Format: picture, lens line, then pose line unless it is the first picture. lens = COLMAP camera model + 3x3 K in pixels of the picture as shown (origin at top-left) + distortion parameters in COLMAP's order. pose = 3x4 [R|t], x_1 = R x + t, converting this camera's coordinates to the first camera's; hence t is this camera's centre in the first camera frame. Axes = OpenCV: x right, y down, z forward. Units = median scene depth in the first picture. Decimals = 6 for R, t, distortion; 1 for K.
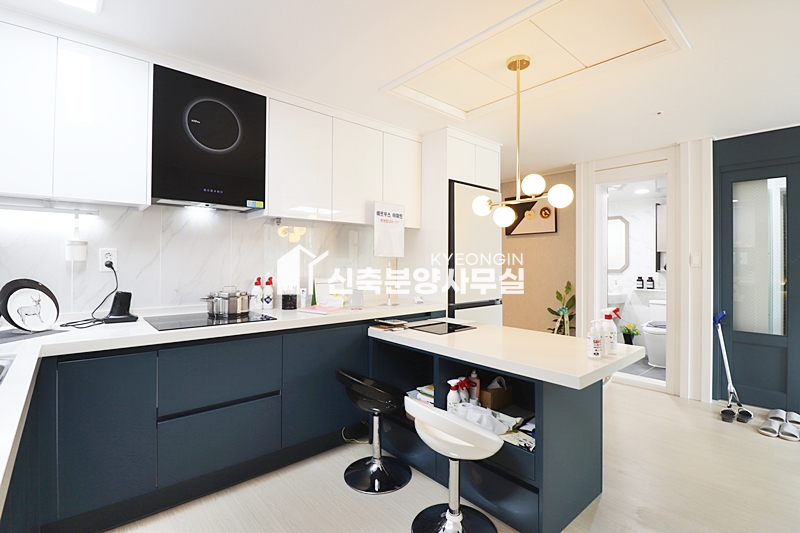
lens RADIAL K [[375.1, 0, 398.5], [0, 375.1, 259.1], [0, 0, 1]] dist [-0.000287, -0.014926]
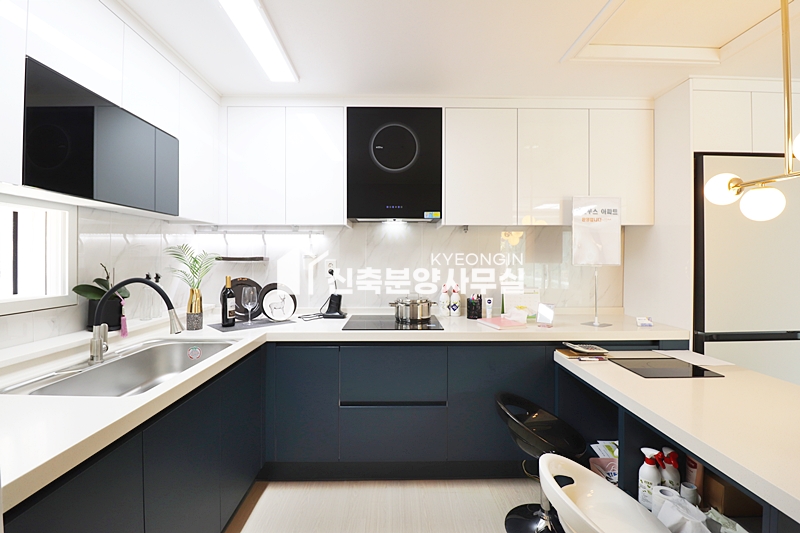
lens RADIAL K [[366.6, 0, 399.3], [0, 366.6, 259.9], [0, 0, 1]] dist [-0.001162, -0.013714]
pose [[0.761159, -0.002800, -0.648559, 0.205867], [0.009176, 0.999937, 0.006452, -0.031073], [0.648501, -0.010862, 0.761137, 0.174112]]
